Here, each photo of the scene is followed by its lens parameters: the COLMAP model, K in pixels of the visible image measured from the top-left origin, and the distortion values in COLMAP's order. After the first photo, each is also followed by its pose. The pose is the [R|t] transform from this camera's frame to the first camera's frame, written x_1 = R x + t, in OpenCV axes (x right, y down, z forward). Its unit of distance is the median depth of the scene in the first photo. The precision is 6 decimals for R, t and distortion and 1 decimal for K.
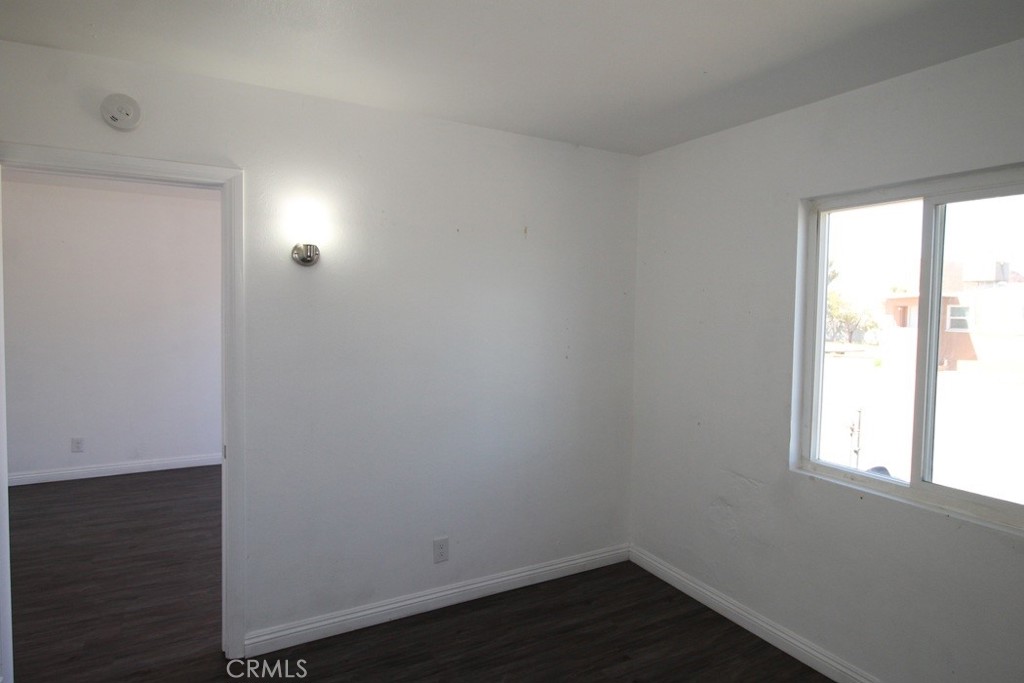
lens RADIAL K [[579.5, 0, 509.7], [0, 579.5, 339.5], [0, 0, 1]] dist [0.013712, -0.016507]
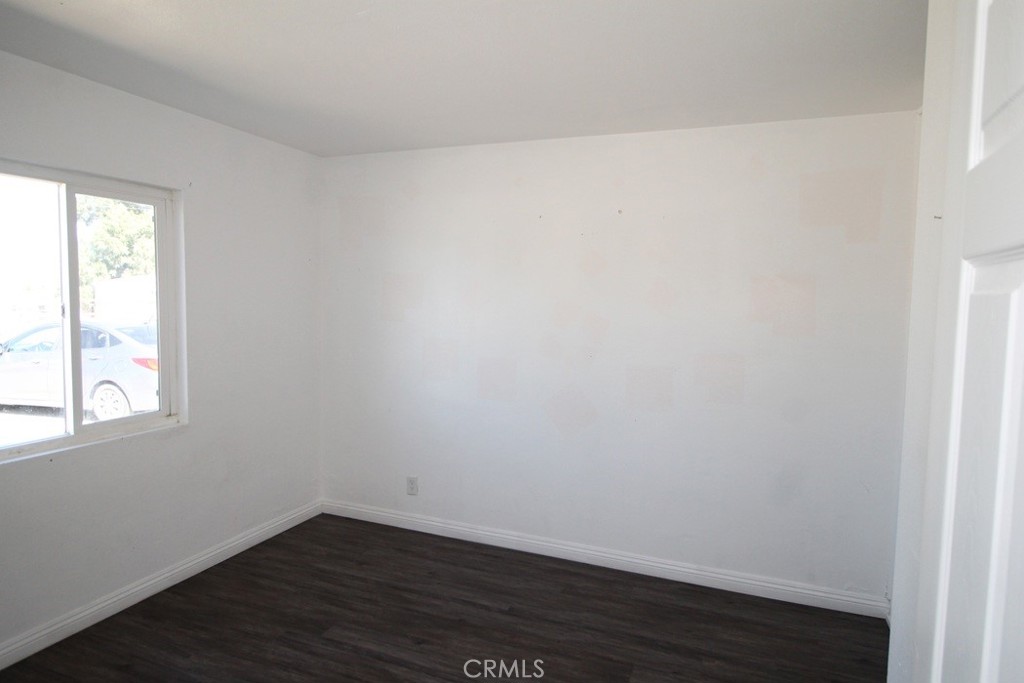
lens RADIAL K [[605.2, 0, 510.2], [0, 605.2, 340.9], [0, 0, 1]] dist [0.018214, -0.003565]
pose [[-0.614274, -0.089002, 0.784058, -0.669186], [0.014514, 0.992176, 0.123997, -0.060184], [-0.788959, 0.087548, -0.608176, 0.884401]]
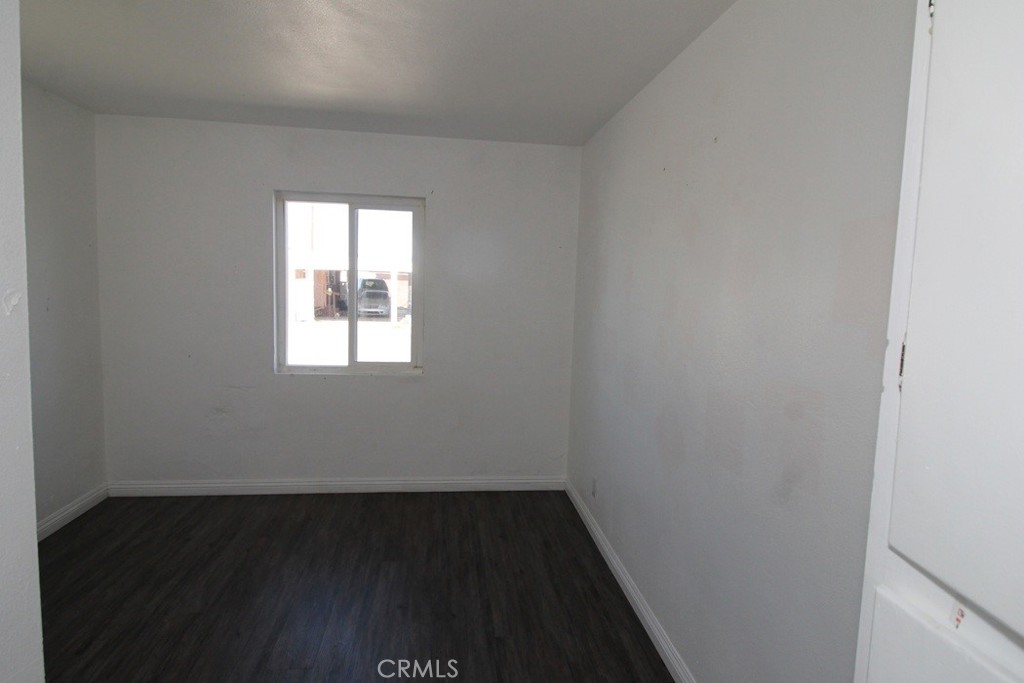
lens RADIAL K [[579.5, 0, 510.6], [0, 579.5, 336.1], [0, 0, 1]] dist [0.013712, -0.016507]
pose [[0.394925, -0.094526, 0.913838, -0.626367], [0.025676, 0.995440, 0.091871, 0.007928], [-0.918355, -0.012818, 0.395551, -0.138920]]
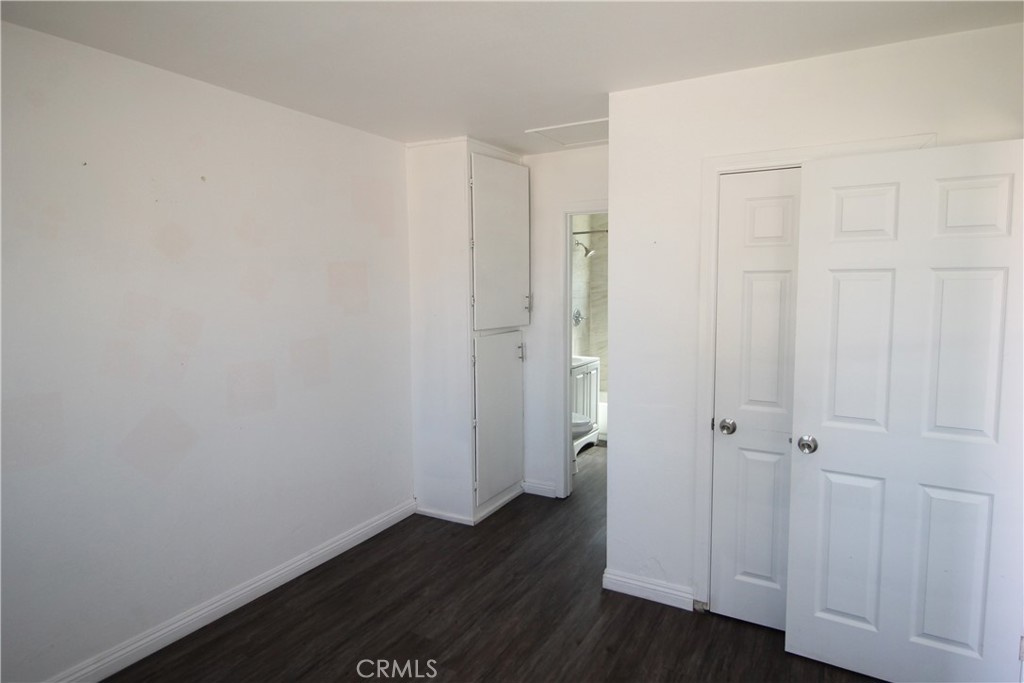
lens RADIAL K [[605.2, 0, 512.9], [0, 605.2, 340.3], [0, 0, 1]] dist [0.018214, -0.003565]
pose [[-0.859652, 0.038156, -0.509453, 0.278264], [-0.034144, 0.990686, 0.131815, -0.050601], [0.509737, 0.130710, -0.850343, 1.079119]]
